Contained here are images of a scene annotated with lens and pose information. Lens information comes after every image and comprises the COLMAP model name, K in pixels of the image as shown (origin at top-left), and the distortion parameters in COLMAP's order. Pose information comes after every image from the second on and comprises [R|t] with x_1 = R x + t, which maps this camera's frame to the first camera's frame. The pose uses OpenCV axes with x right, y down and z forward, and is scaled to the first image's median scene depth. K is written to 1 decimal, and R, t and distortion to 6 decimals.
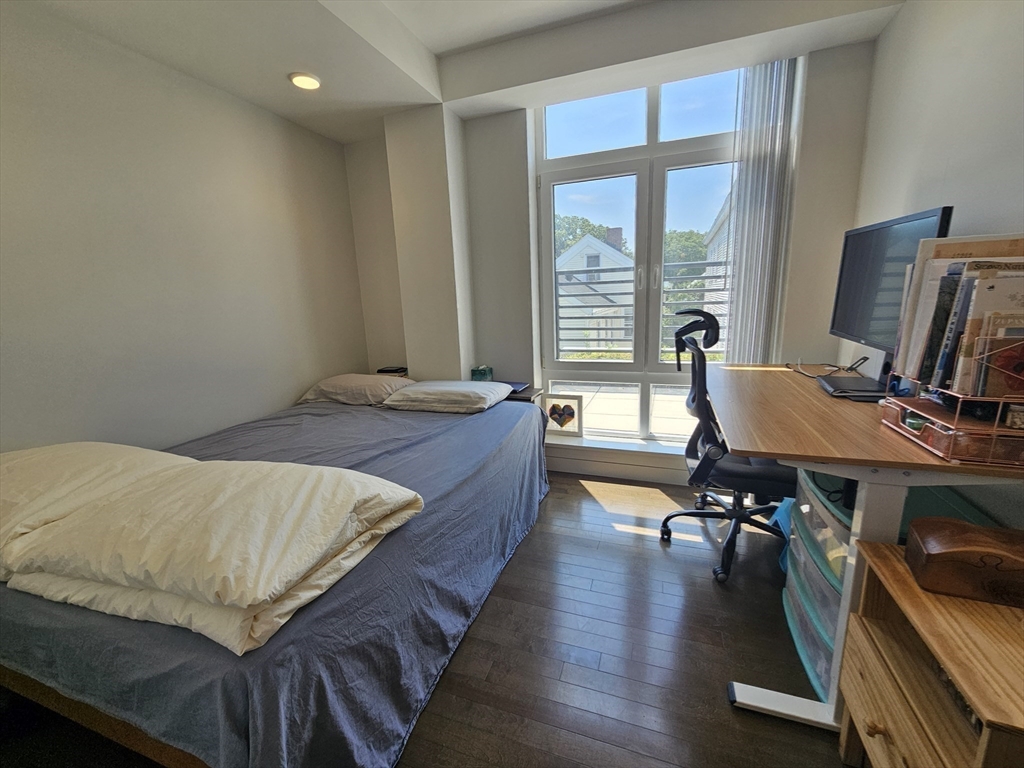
lens RADIAL K [[419.1, 0, 512.0], [0, 419.1, 384.0], [0, 0, 1]] dist [-0.001284, -0.000656]
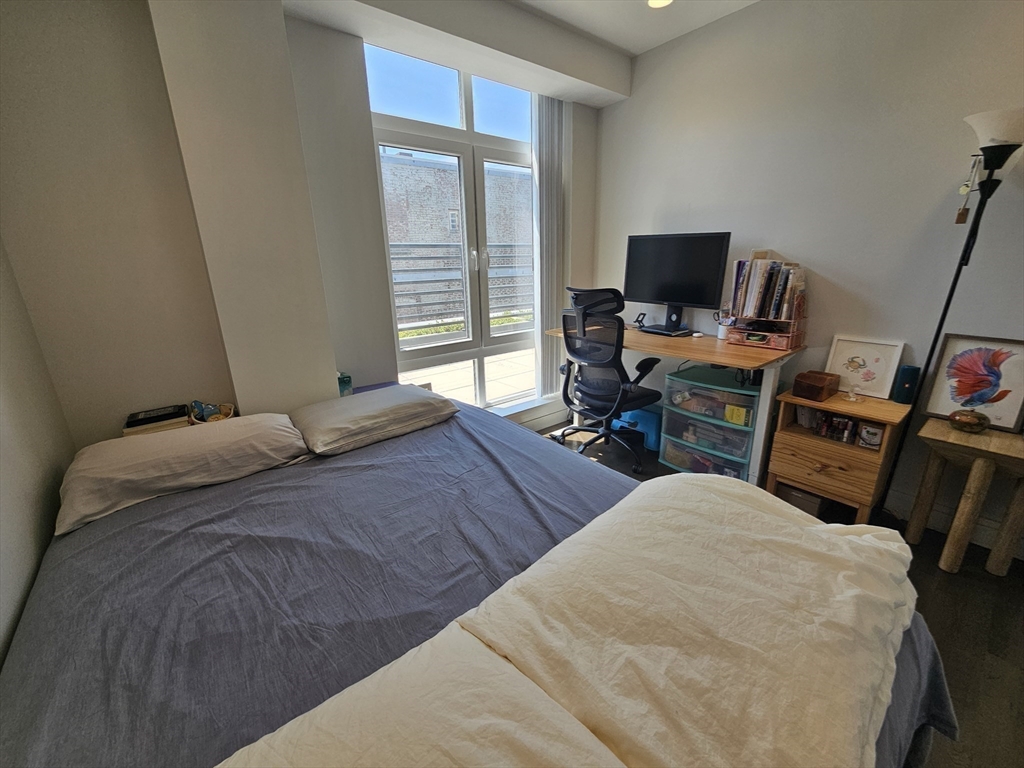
lens RADIAL K [[419.1, 0, 512.0], [0, 419.1, 384.0], [0, 0, 1]] dist [-0.001284, -0.000656]
pose [[0.514864, -0.217287, 0.829278, -0.659561], [0.178246, 0.973338, 0.144368, -0.092933], [-0.838537, 0.073486, 0.539867, 0.413468]]
